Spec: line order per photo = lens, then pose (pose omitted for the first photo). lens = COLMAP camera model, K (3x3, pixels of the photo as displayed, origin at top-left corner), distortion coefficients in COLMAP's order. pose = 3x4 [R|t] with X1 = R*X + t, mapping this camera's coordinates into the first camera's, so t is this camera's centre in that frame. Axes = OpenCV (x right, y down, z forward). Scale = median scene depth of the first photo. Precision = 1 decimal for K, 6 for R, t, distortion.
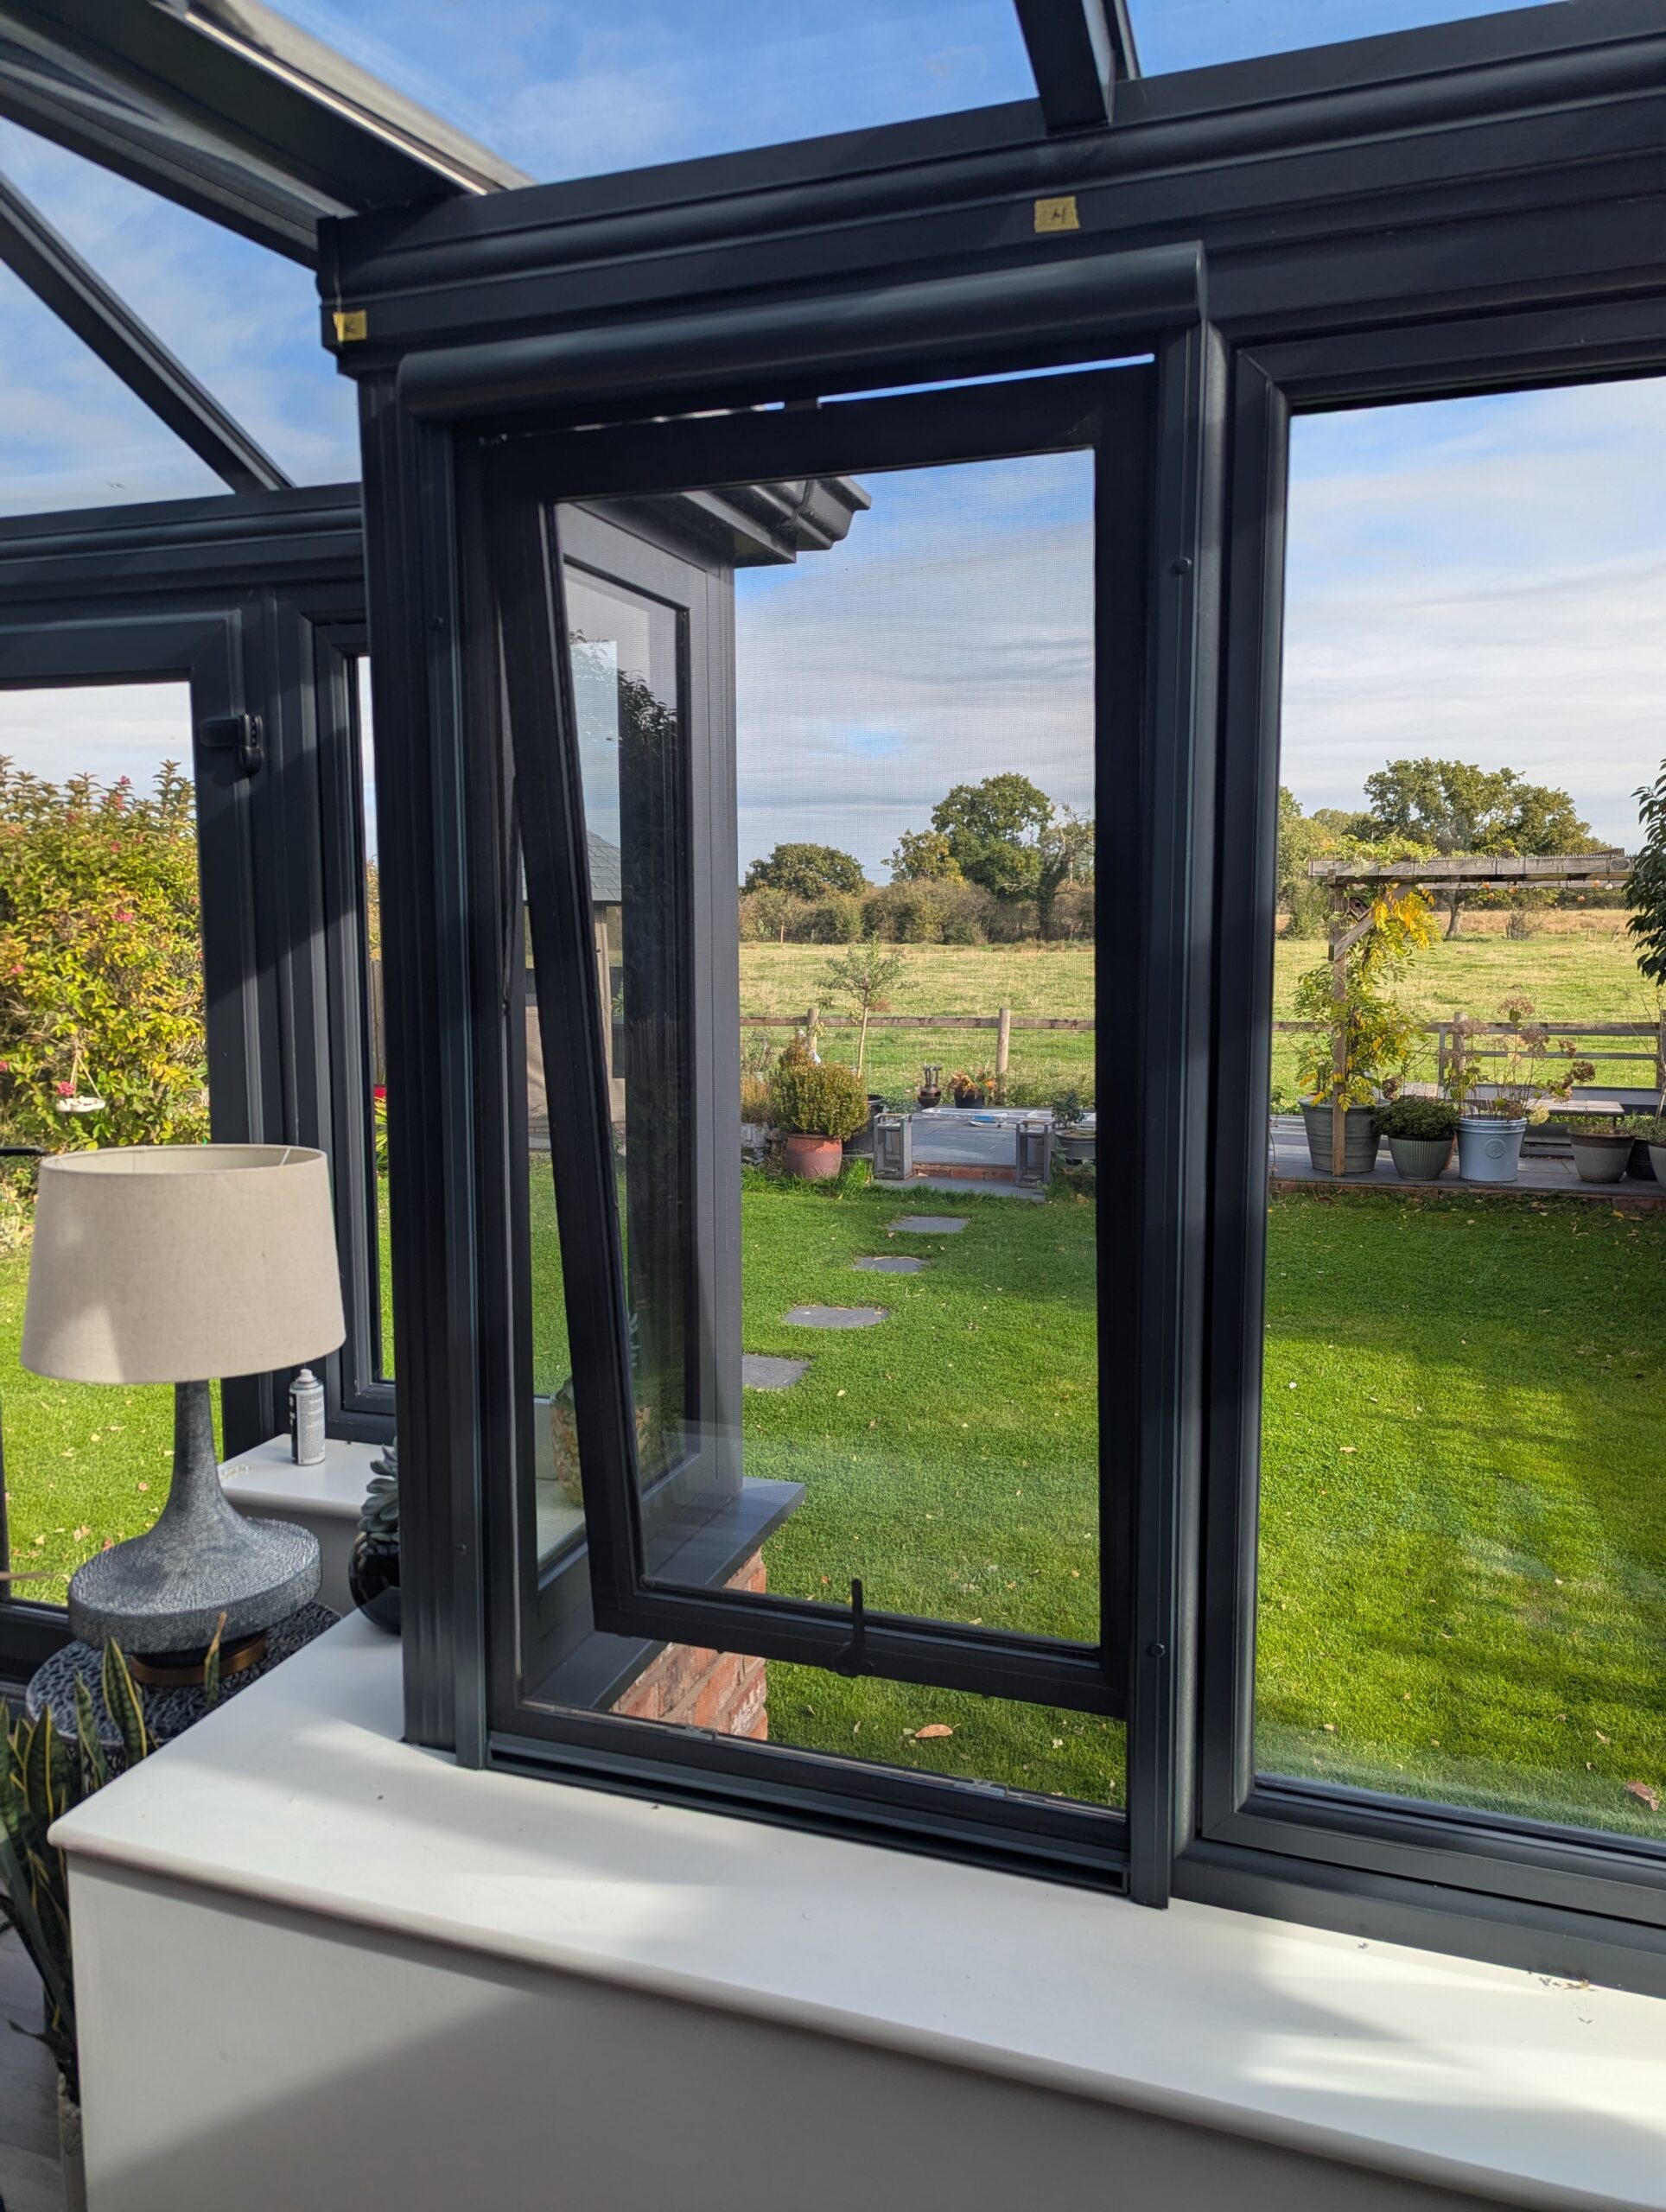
lens RADIAL K [[1584.5, 0, 830.8], [0, 1584.5, 1070.6], [0, 0, 1]] dist [0.061322, -0.002839]
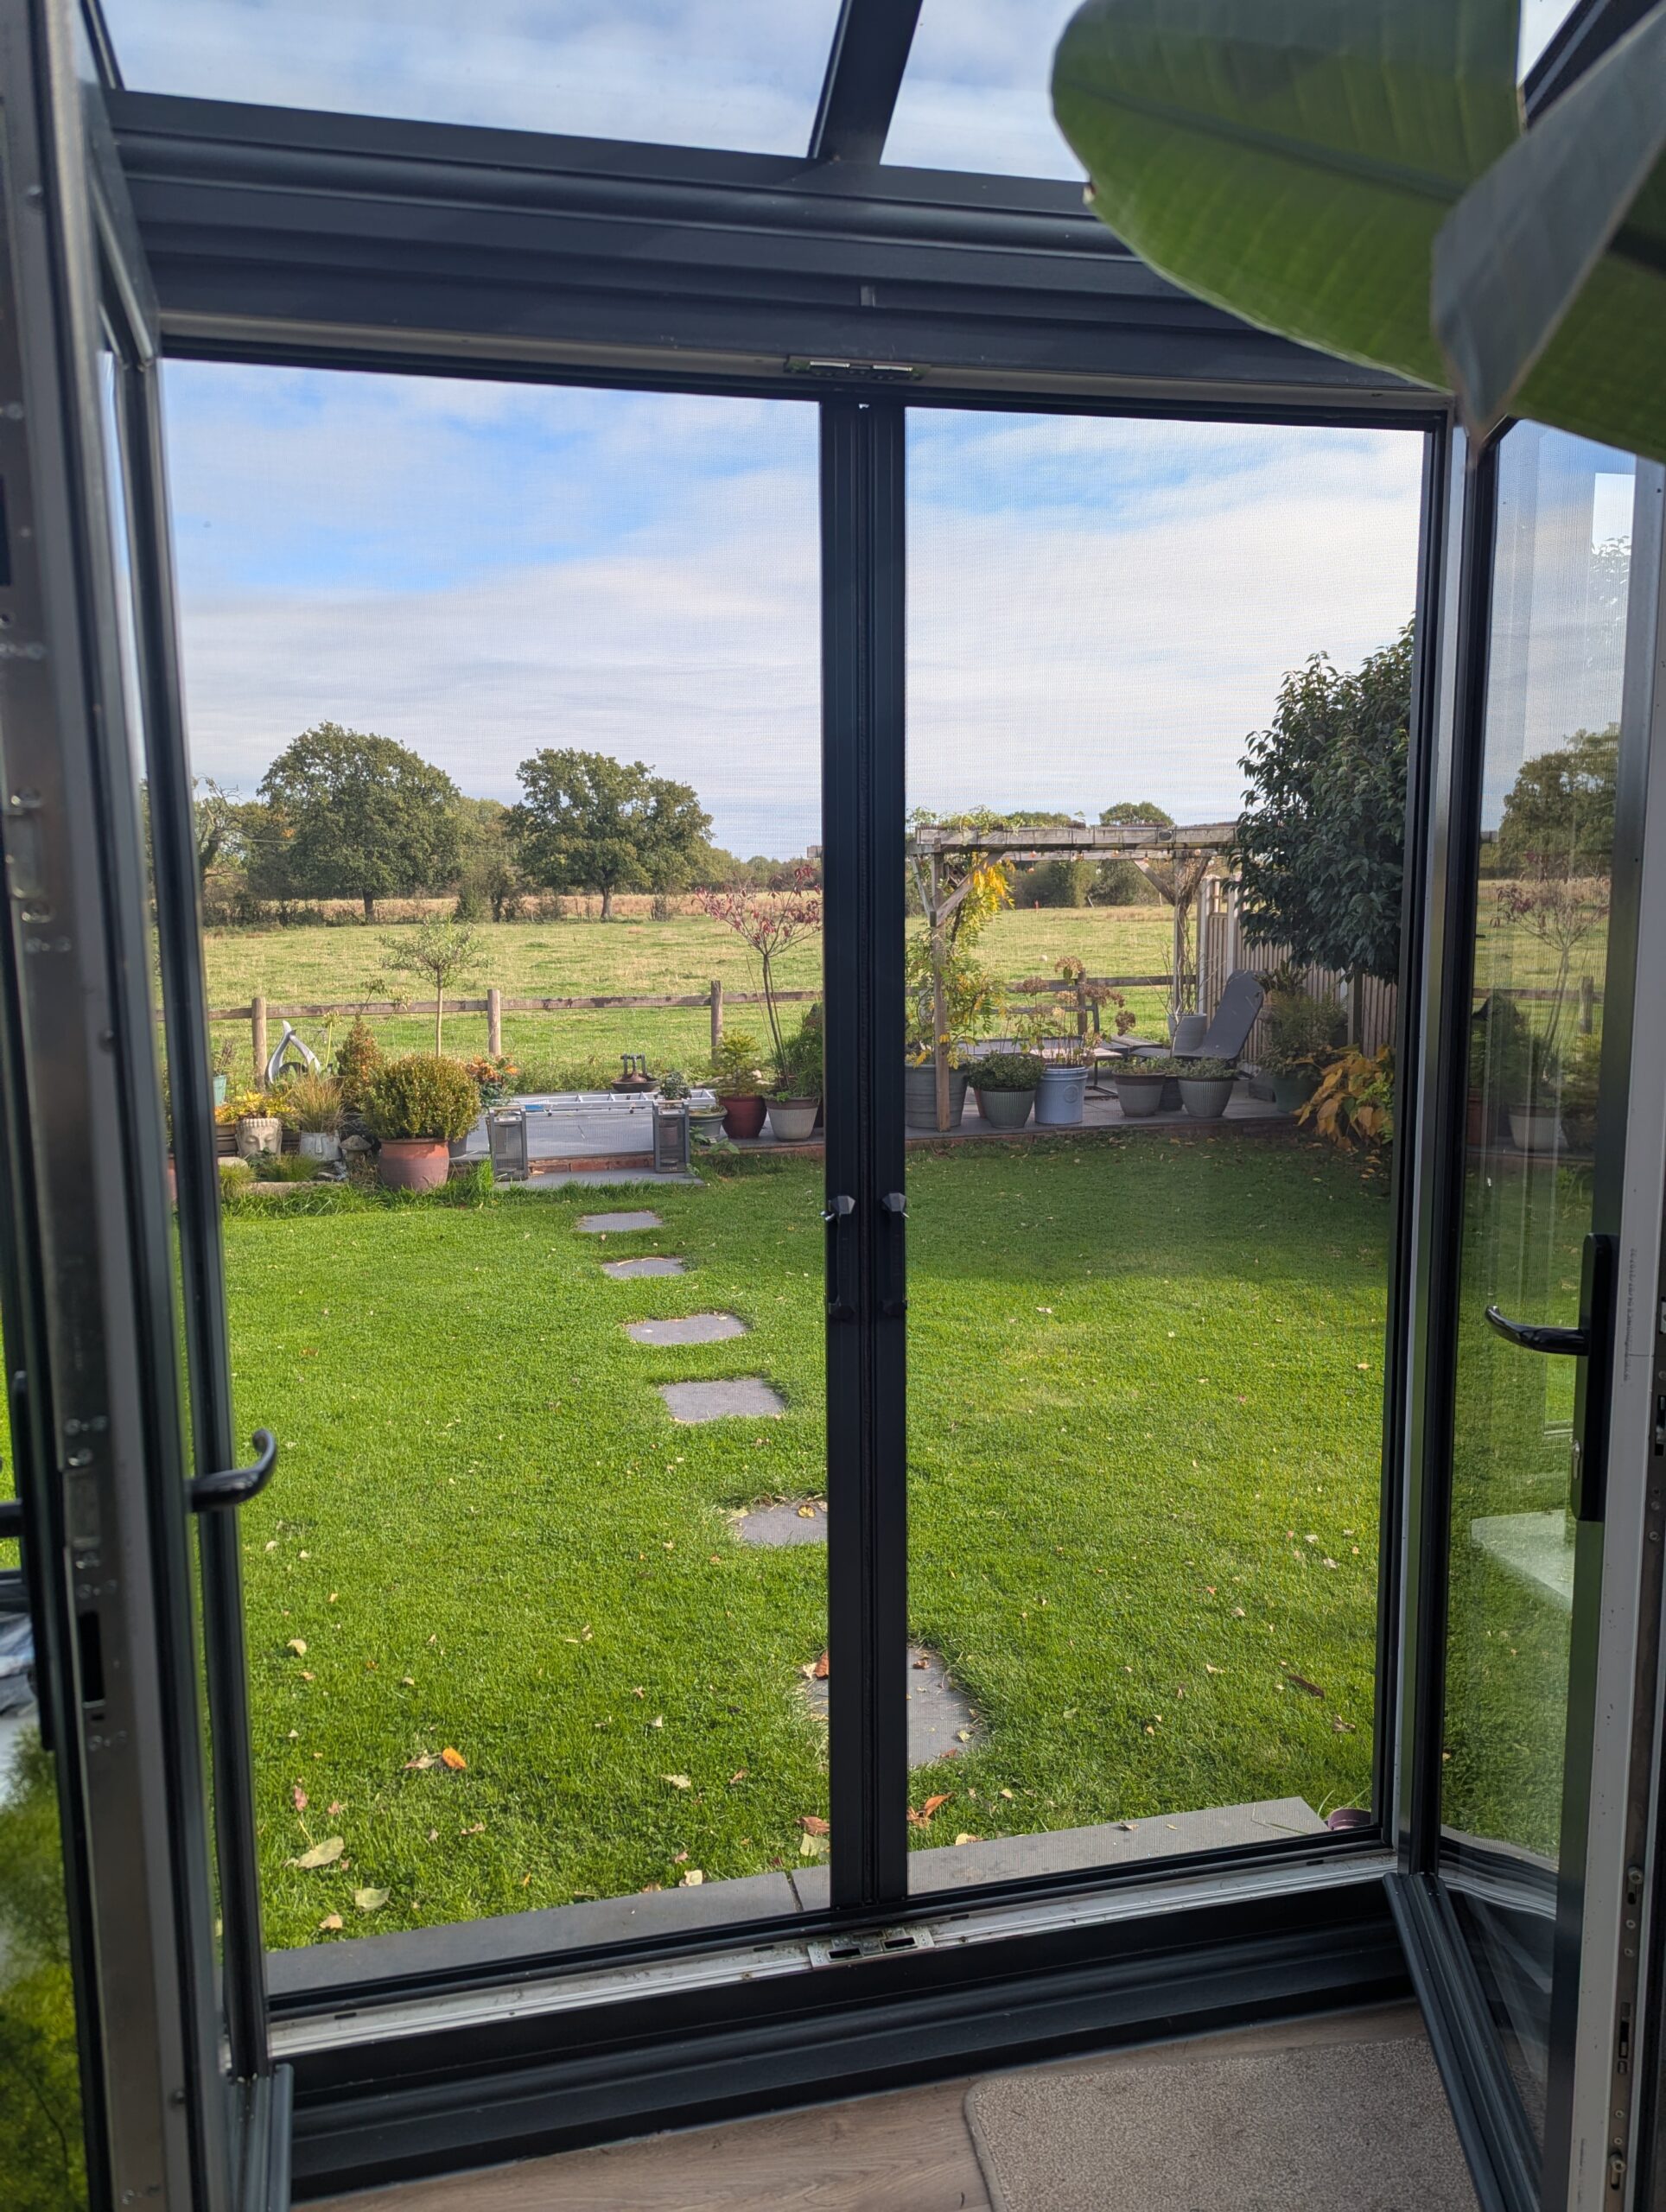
lens RADIAL K [[1584.5, 0, 830.8], [0, 1584.5, 1070.6], [0, 0, 1]] dist [0.061322, -0.002839]
pose [[0.843295, -0.065567, 0.533436, -0.285410], [0.061070, 0.997792, 0.026099, -0.005375], [-0.533970, 0.010568, 0.845438, 0.150069]]
